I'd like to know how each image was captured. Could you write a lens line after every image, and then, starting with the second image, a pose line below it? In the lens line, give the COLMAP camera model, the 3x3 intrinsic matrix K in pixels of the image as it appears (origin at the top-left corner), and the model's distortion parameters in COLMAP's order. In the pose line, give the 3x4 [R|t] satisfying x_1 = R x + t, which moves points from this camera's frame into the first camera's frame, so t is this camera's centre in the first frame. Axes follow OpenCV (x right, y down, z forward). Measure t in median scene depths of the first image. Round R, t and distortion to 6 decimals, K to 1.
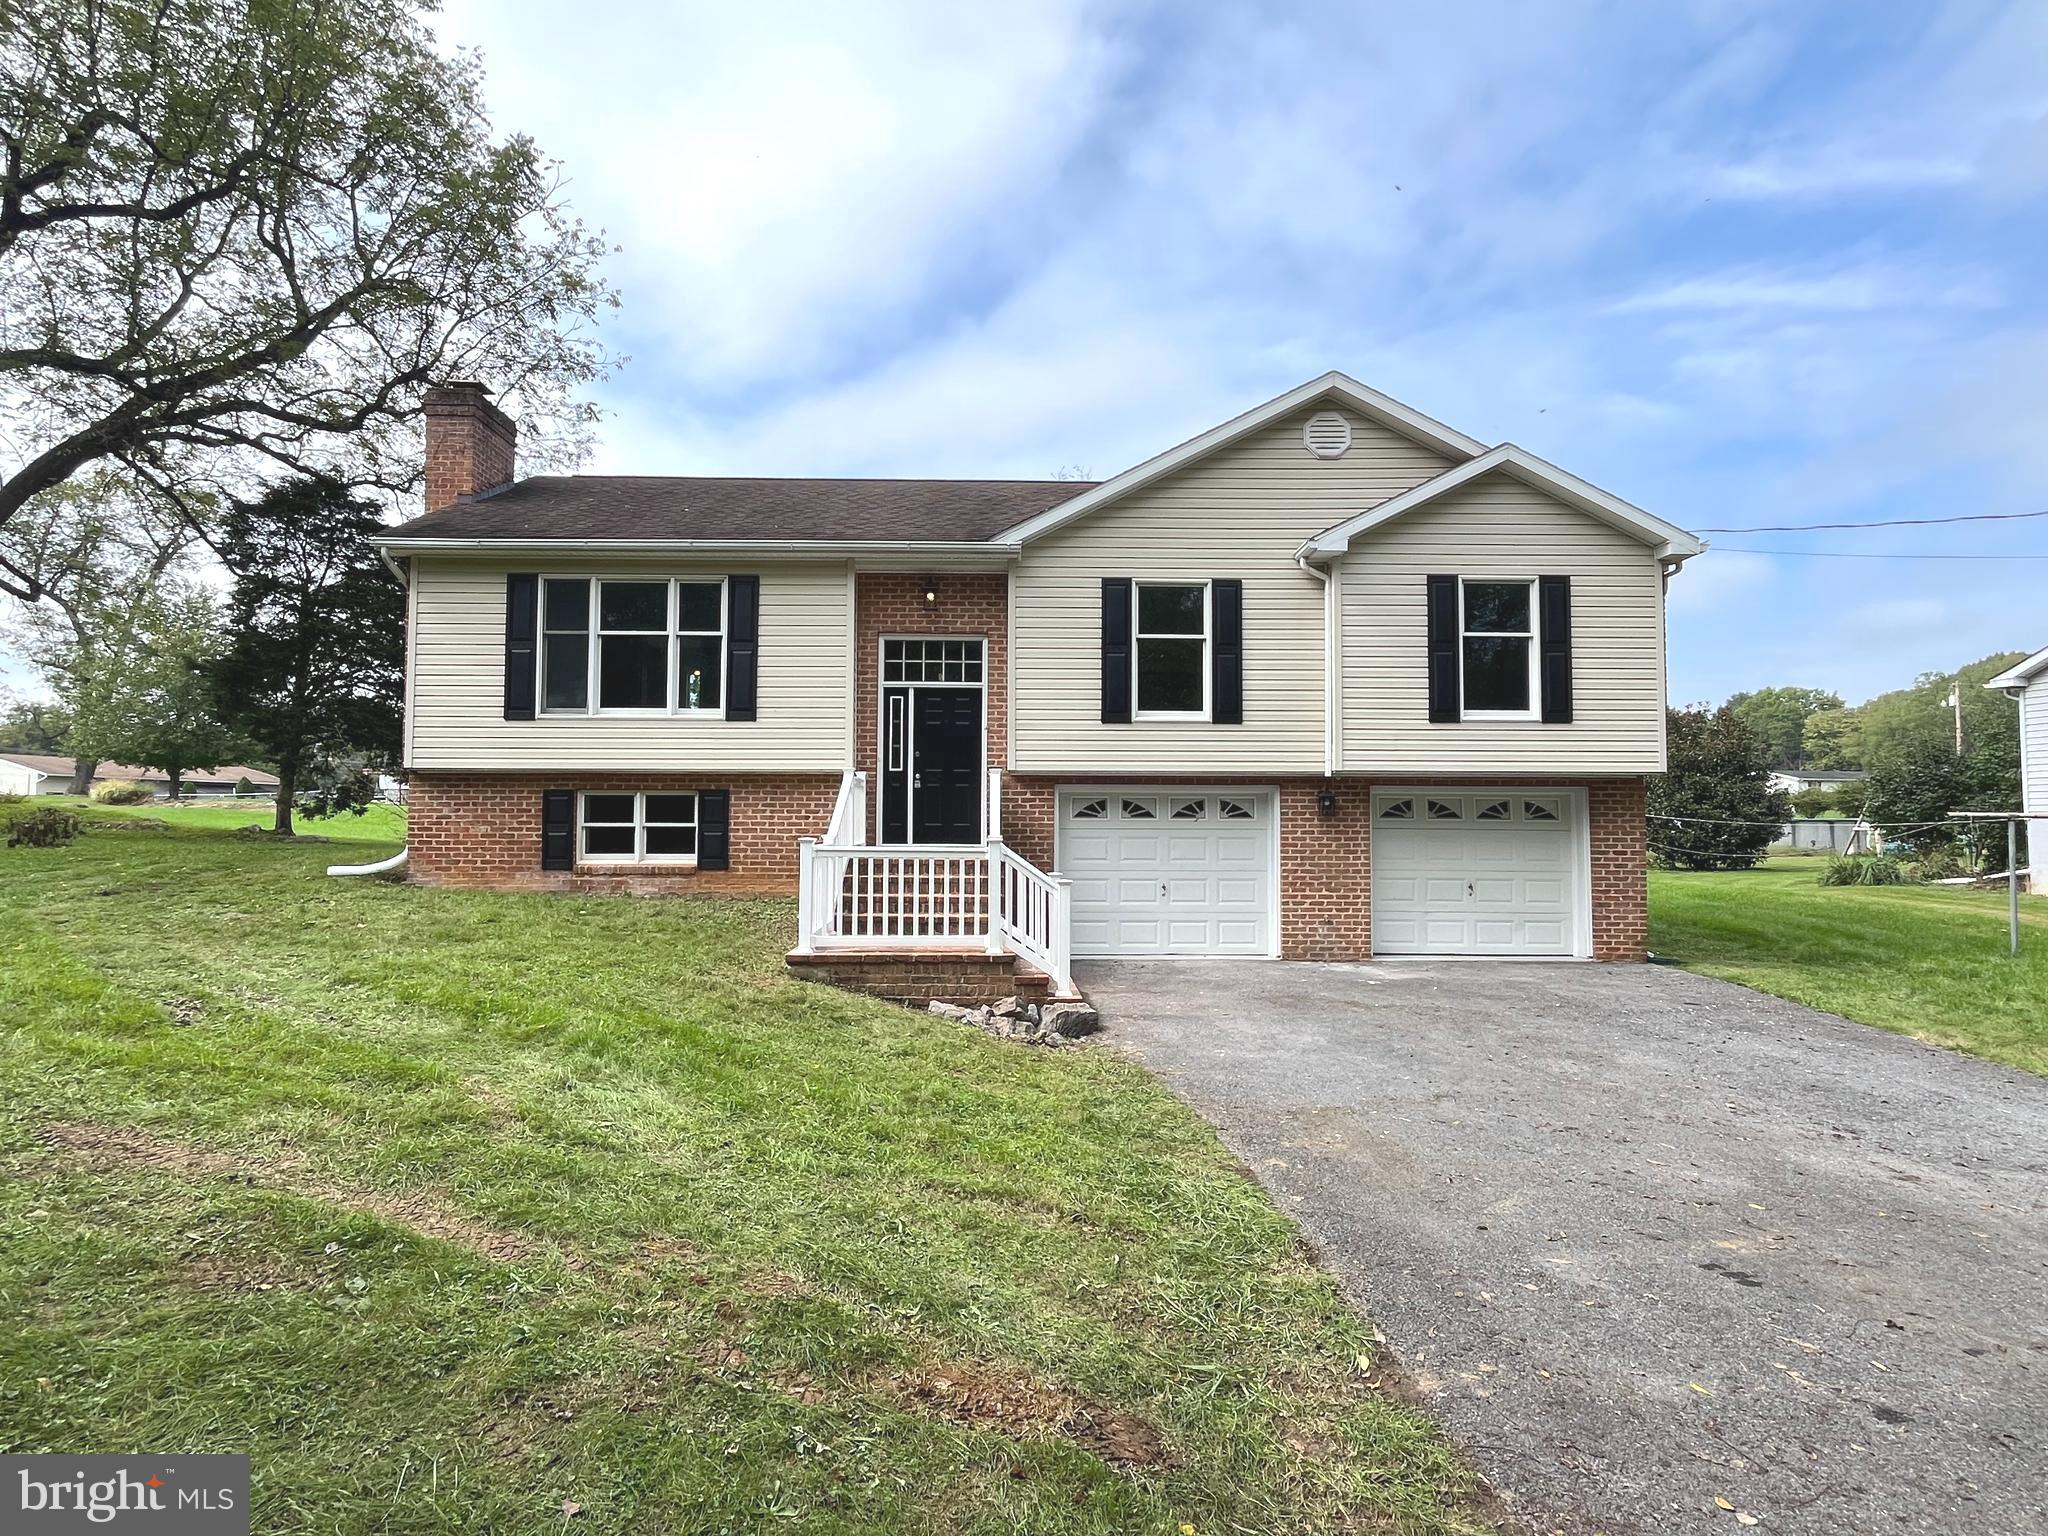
lens RADIAL K [[1006.1, 0, 1024.0], [0, 1006.1, 768.0], [0, 0, 1]] dist [-0.002986, -0.001733]
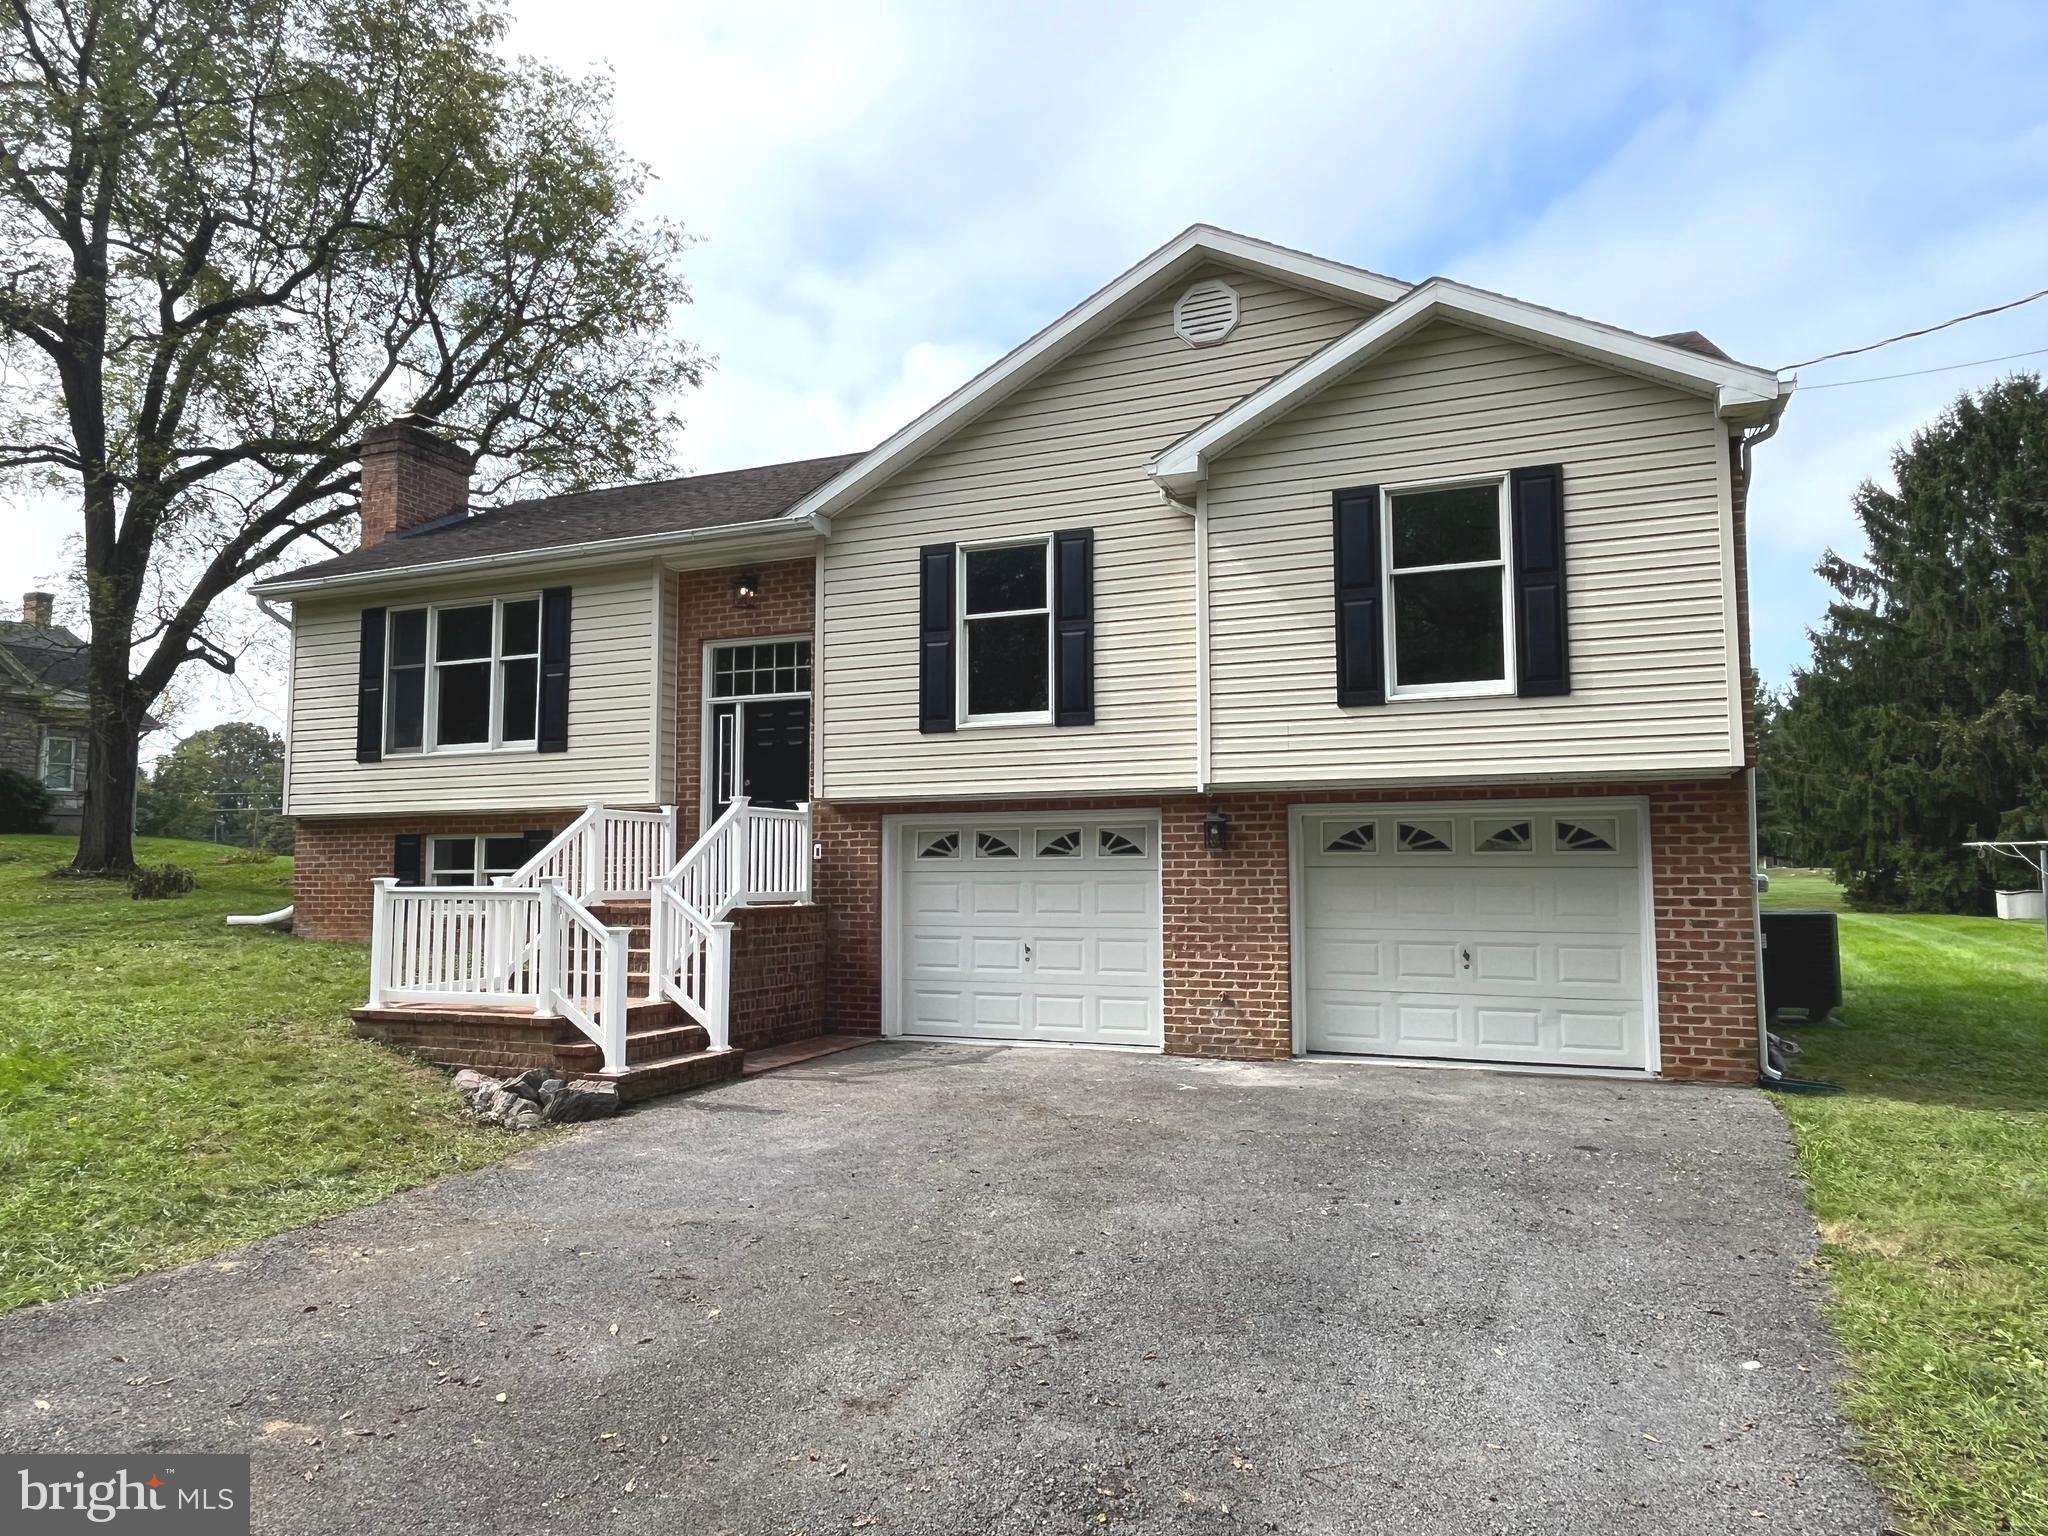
lens RADIAL K [[1276.1, 0, 1024.0], [0, 1276.1, 768.0], [0, 0, 1]] dist [-0.006884, 0.001356]
pose [[0.920552, -0.041279, -0.388432, 0.523945], [0.027452, 0.998779, -0.041082, 0.023814], [0.389654, 0.027155, 0.920561, 0.128819]]
